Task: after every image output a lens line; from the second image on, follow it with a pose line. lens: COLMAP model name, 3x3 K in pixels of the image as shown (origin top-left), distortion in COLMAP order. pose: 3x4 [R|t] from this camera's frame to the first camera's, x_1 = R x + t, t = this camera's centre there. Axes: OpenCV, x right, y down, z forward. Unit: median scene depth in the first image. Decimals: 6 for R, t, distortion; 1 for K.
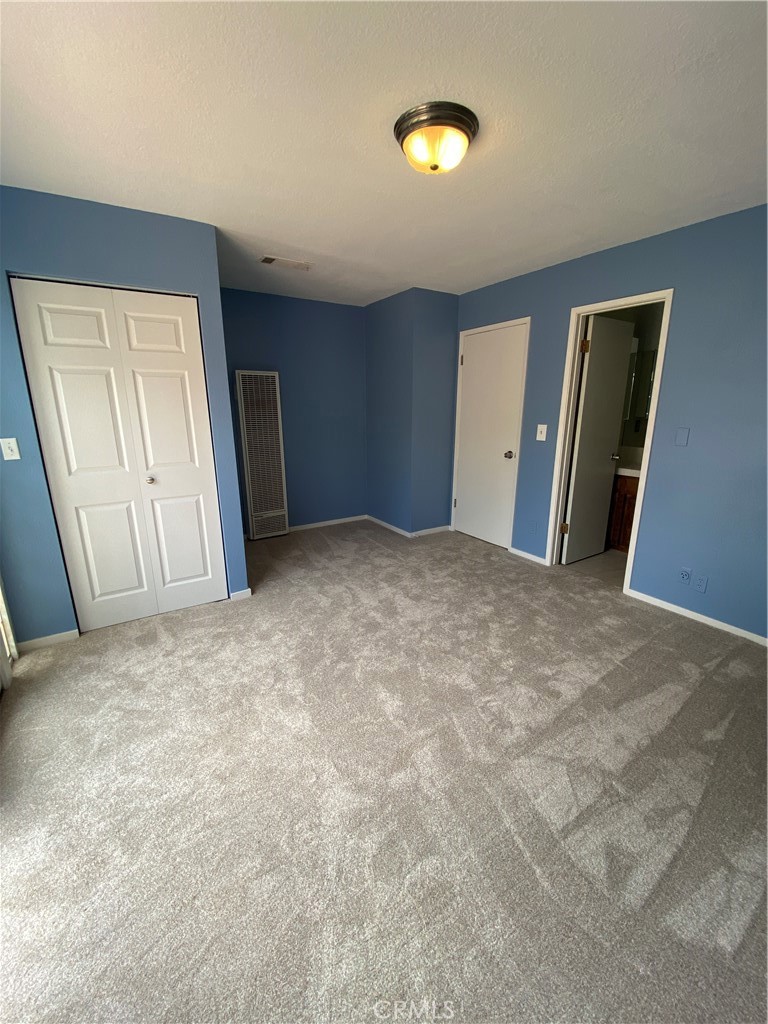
lens RADIAL K [[413.9, 0, 388.8], [0, 413.9, 509.9], [0, 0, 1]] dist [0.031239, -0.024084]
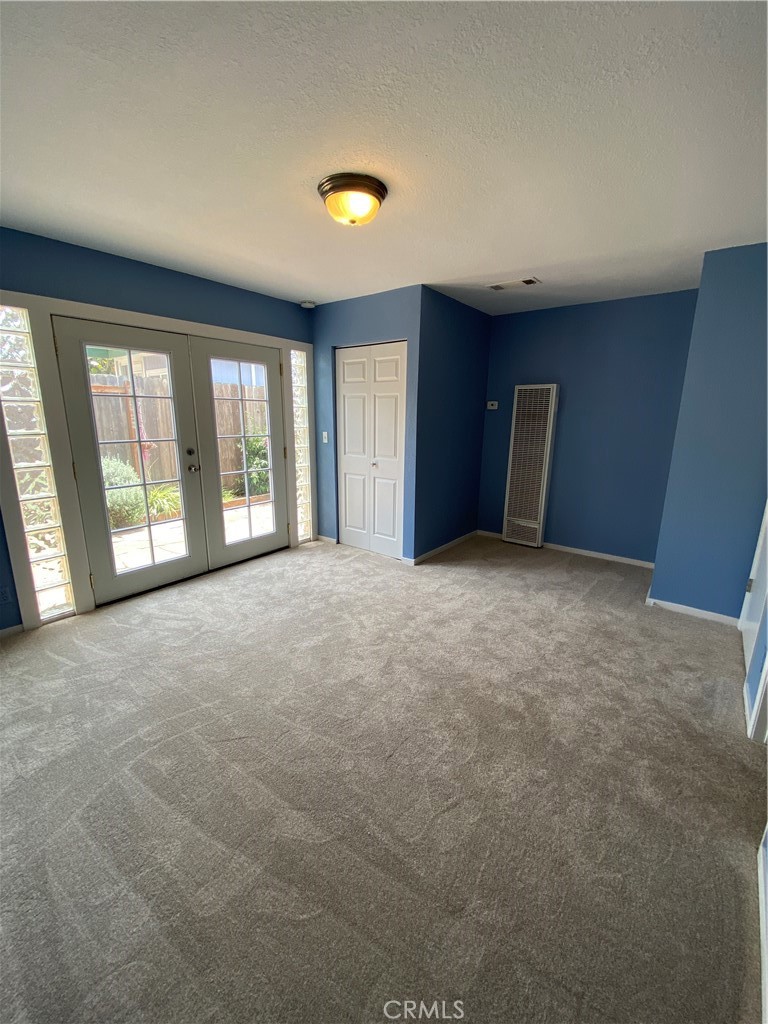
lens RADIAL K [[413.9, 0, 388.8], [0, 413.9, 509.9], [0, 0, 1]] dist [0.031239, -0.024084]
pose [[0.319135, 0.214104, -0.923207, 0.813035], [-0.243286, 0.960010, 0.138540, -0.119261], [0.915950, 0.180390, 0.358462, 0.468959]]
